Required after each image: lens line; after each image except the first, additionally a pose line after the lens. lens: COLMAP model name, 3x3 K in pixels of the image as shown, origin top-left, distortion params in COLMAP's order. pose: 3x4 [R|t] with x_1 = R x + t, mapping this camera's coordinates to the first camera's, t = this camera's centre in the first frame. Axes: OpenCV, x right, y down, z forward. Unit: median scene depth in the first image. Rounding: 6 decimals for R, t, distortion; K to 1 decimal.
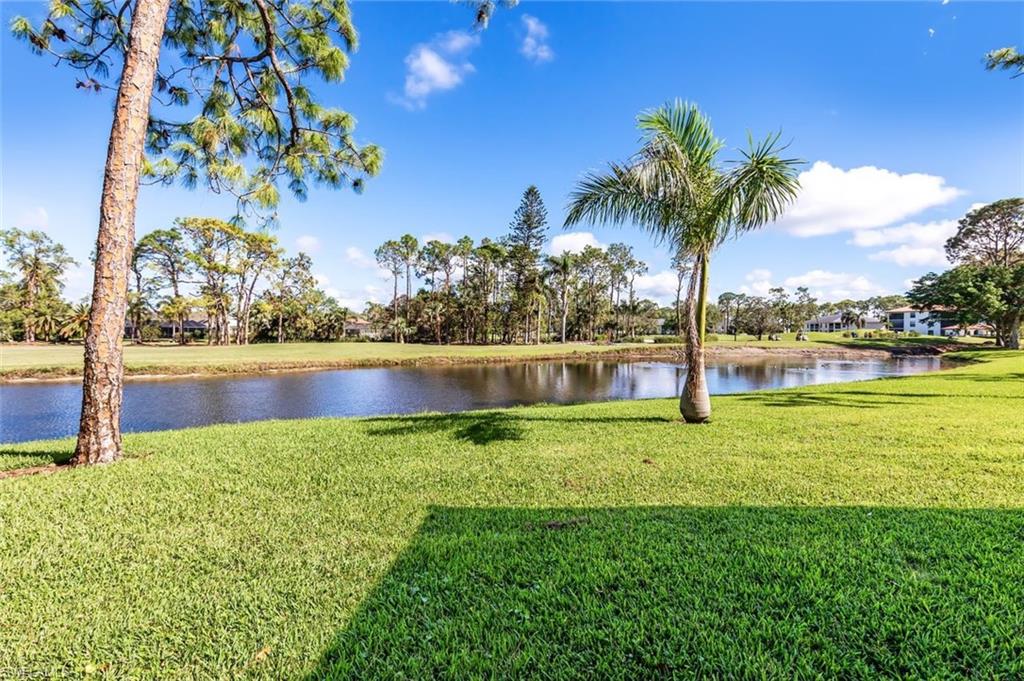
lens RADIAL K [[466.1, 0, 526.6], [0, 466.1, 335.8], [0, 0, 1]] dist [0.010306, -0.000124]
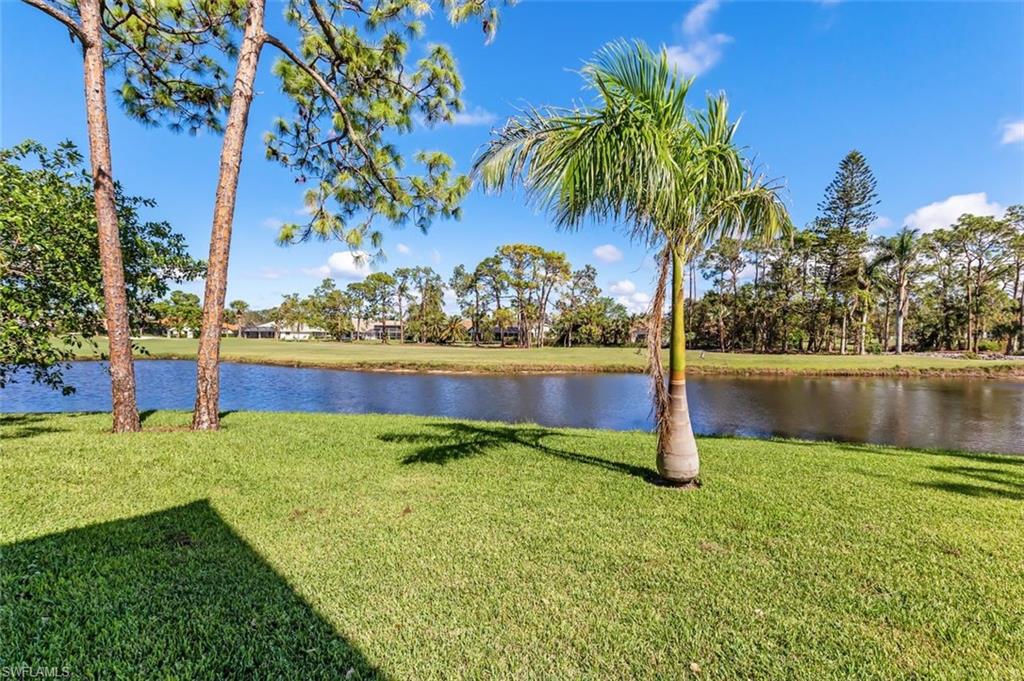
lens RADIAL K [[466.1, 0, 506.5], [0, 466.1, 342.4], [0, 0, 1]] dist [0.010306, -0.000124]
pose [[0.778364, 0.012237, -0.627694, 0.054764], [-0.008955, 0.999925, 0.008390, -0.002917], [0.627750, -0.000909, 0.778415, 0.025996]]
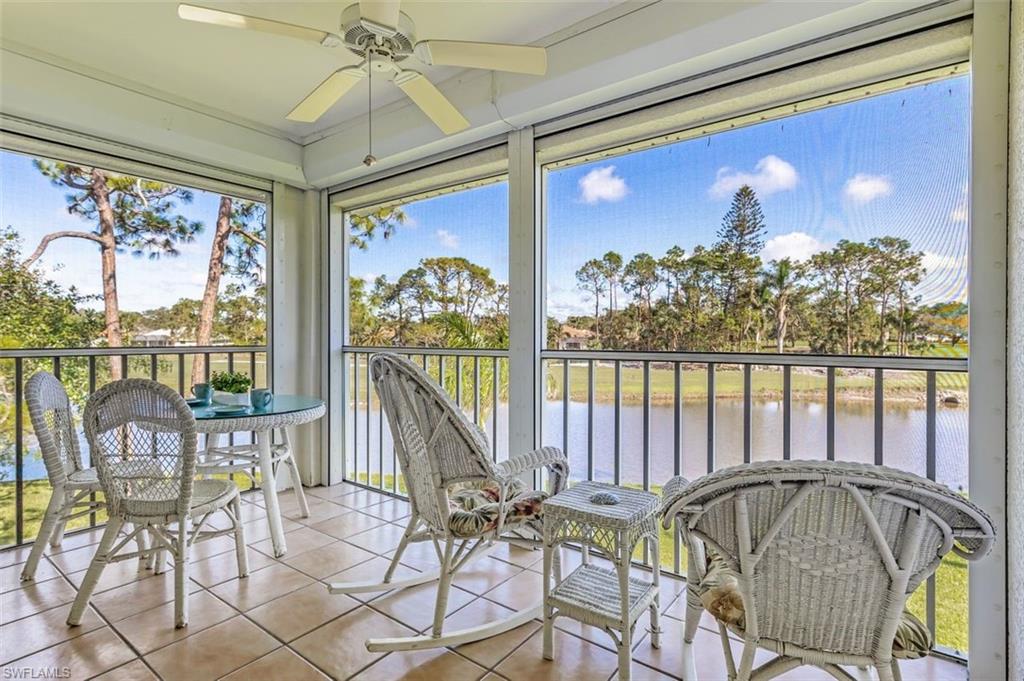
lens RADIAL K [[501.9, 0, 510.7], [0, 501.9, 339.4], [0, 0, 1]] dist [0.010459, 0.000745]
pose [[0.862562, 0.004665, -0.505929, 0.105096], [-0.004554, 0.999989, 0.001456, -0.034422], [0.505930, 0.001048, 0.862574, -0.019845]]
